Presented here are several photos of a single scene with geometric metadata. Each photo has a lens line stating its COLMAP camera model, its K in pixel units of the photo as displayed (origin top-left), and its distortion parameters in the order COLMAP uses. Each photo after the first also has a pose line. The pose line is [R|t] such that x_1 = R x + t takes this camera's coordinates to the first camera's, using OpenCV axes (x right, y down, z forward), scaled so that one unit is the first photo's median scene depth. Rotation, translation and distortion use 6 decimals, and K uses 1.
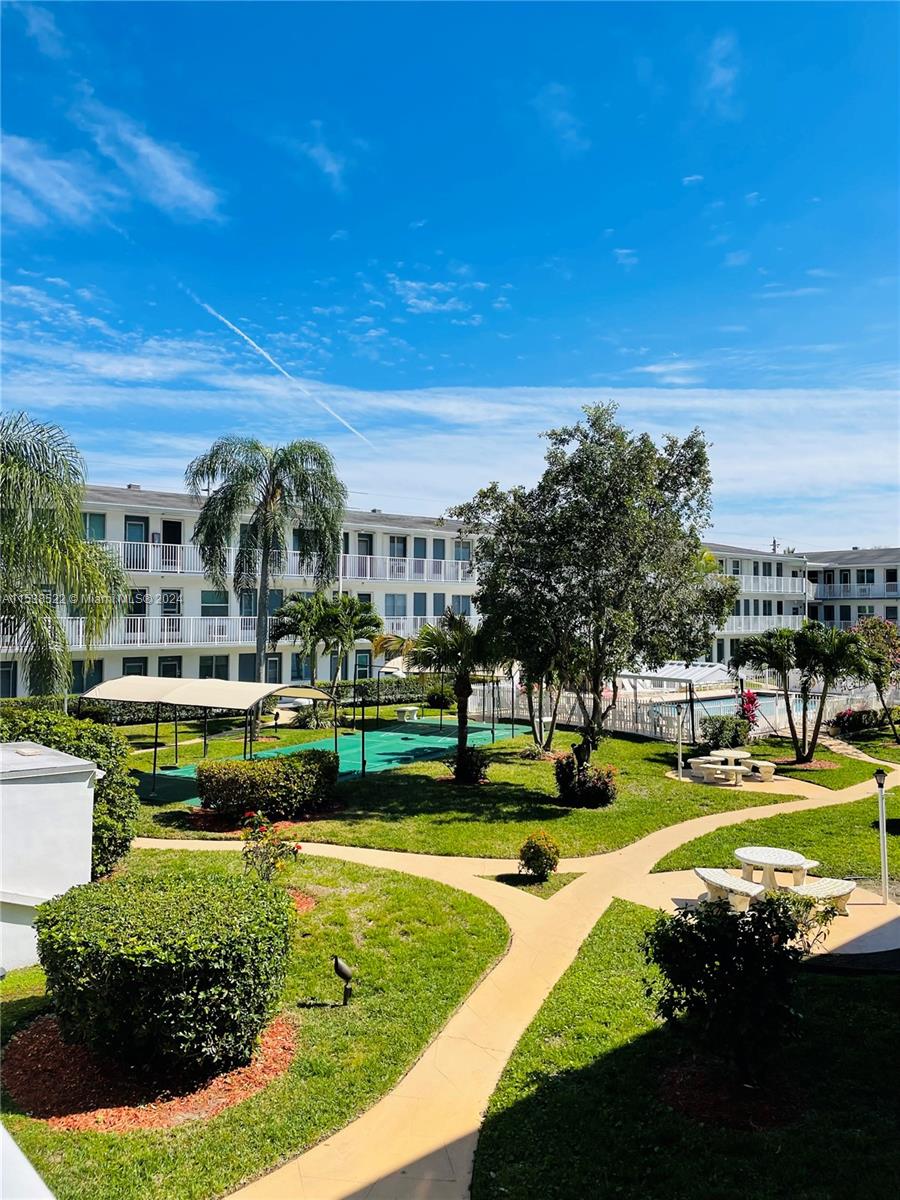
lens RADIAL K [[910.5, 0, 450.0], [0, 910.5, 600.0], [0, 0, 1]] dist [0.127074, -0.196997]
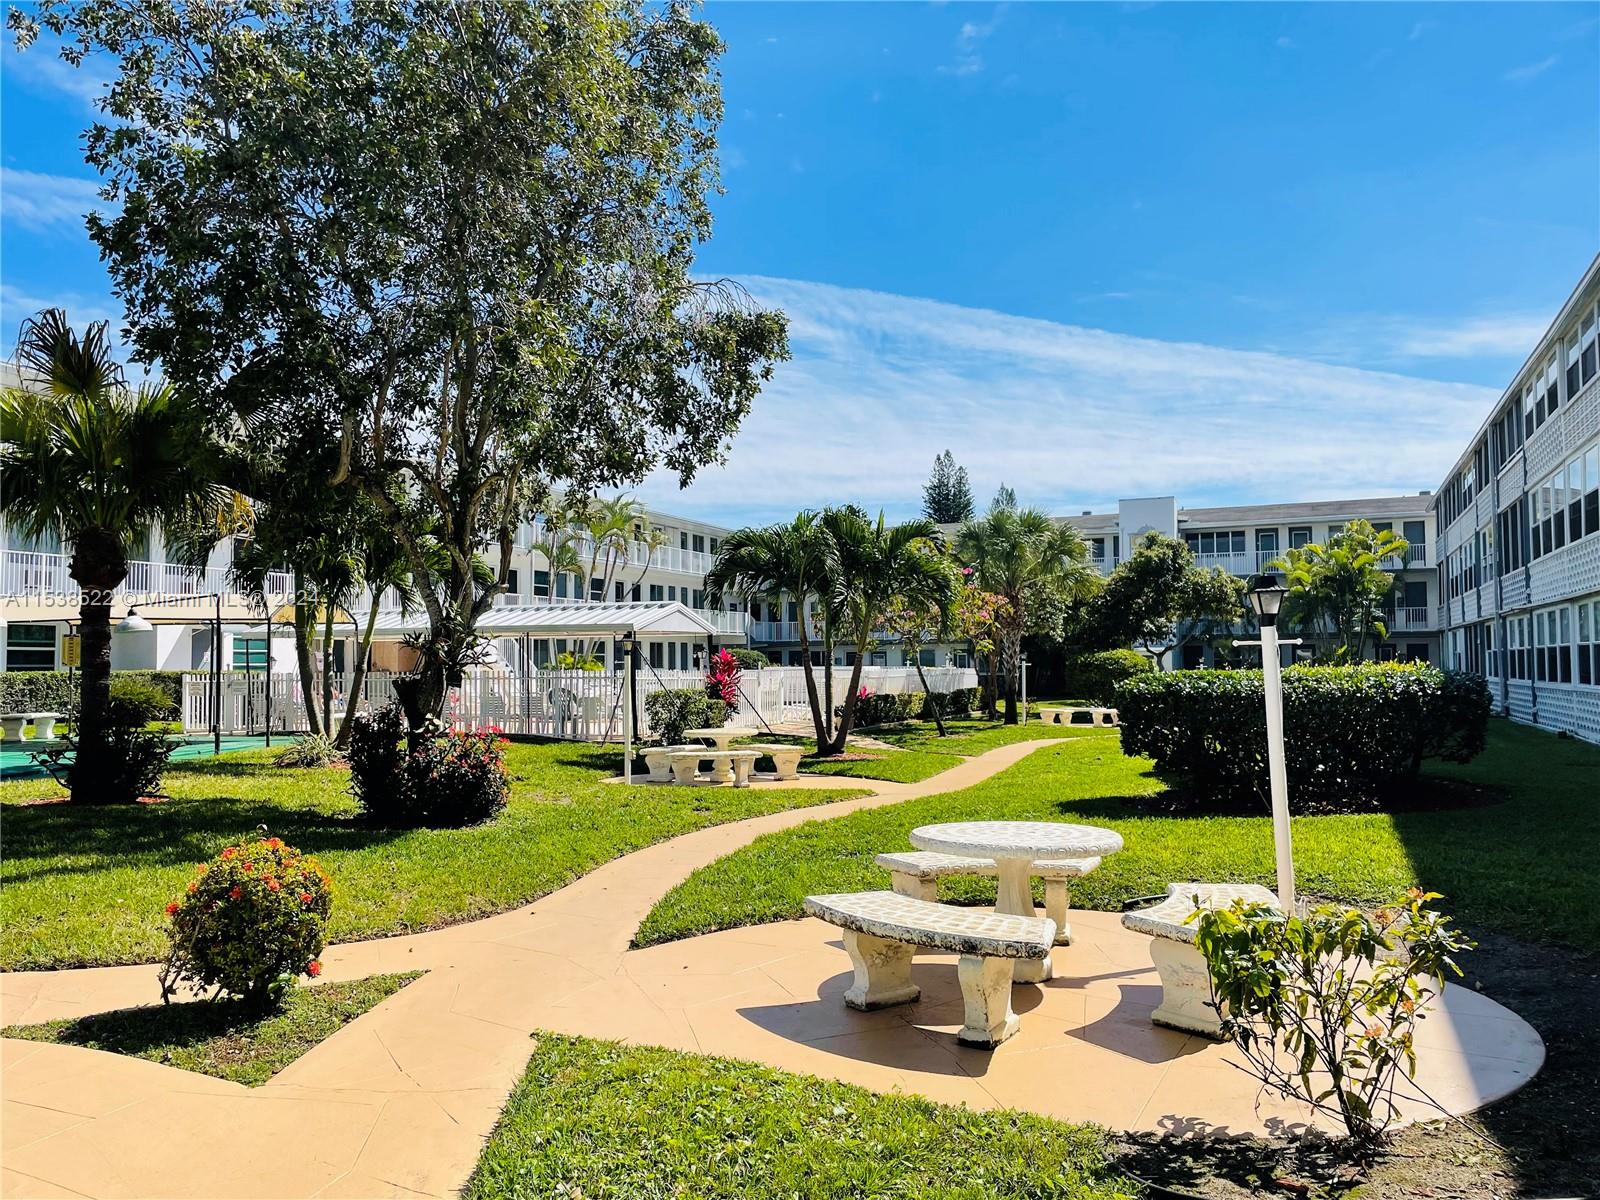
lens RADIAL K [[1222.2, 0, 800.0], [0, 1222.2, 600.0], [0, 0, 1]] dist [0.085197, -0.099605]
pose [[0.904092, 0.015610, 0.427053, 0.062462], [0.000738, 0.999274, -0.038088, 0.143307], [-0.427337, 0.034750, 0.903424, 0.436468]]
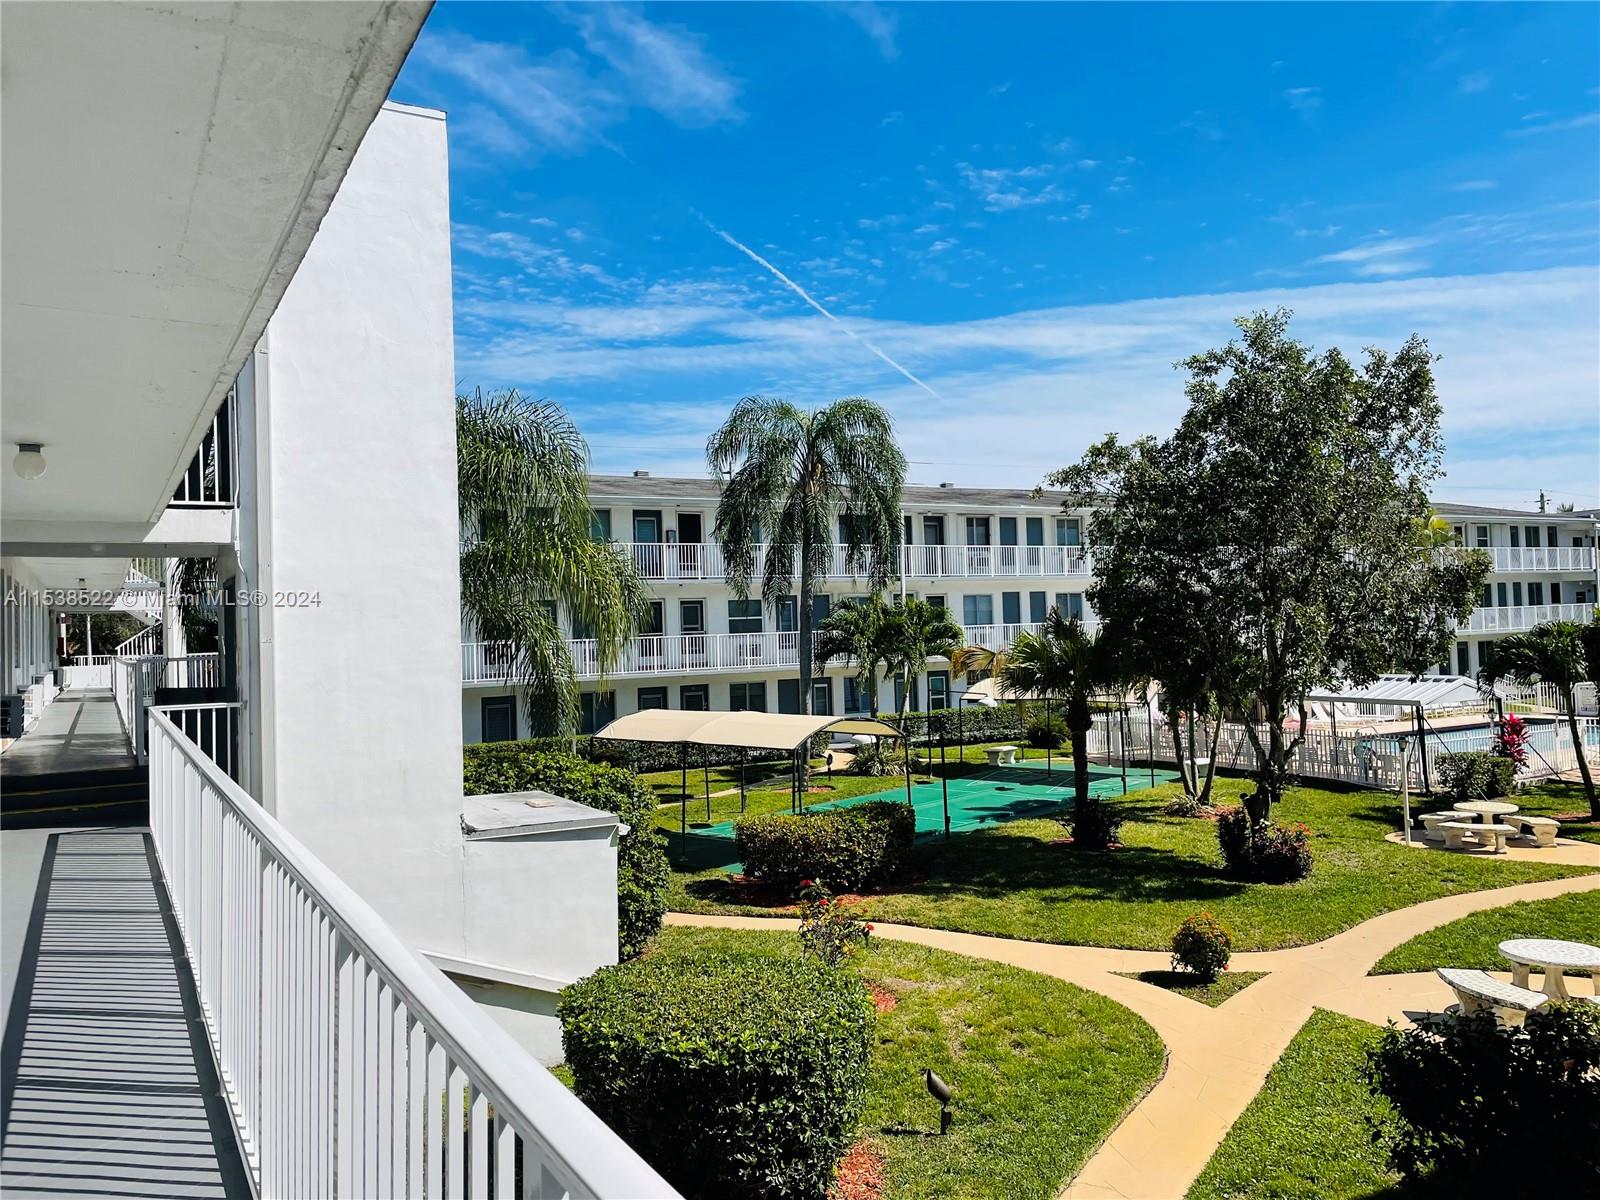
lens RADIAL K [[1222.2, 0, 800.0], [0, 1222.2, 600.0], [0, 0, 1]] dist [0.085197, -0.099605]
pose [[0.978890, -0.039894, -0.200456, -0.003822], [0.038782, 0.999203, -0.009477, 0.002858], [0.200674, 0.001503, 0.979657, -0.007802]]
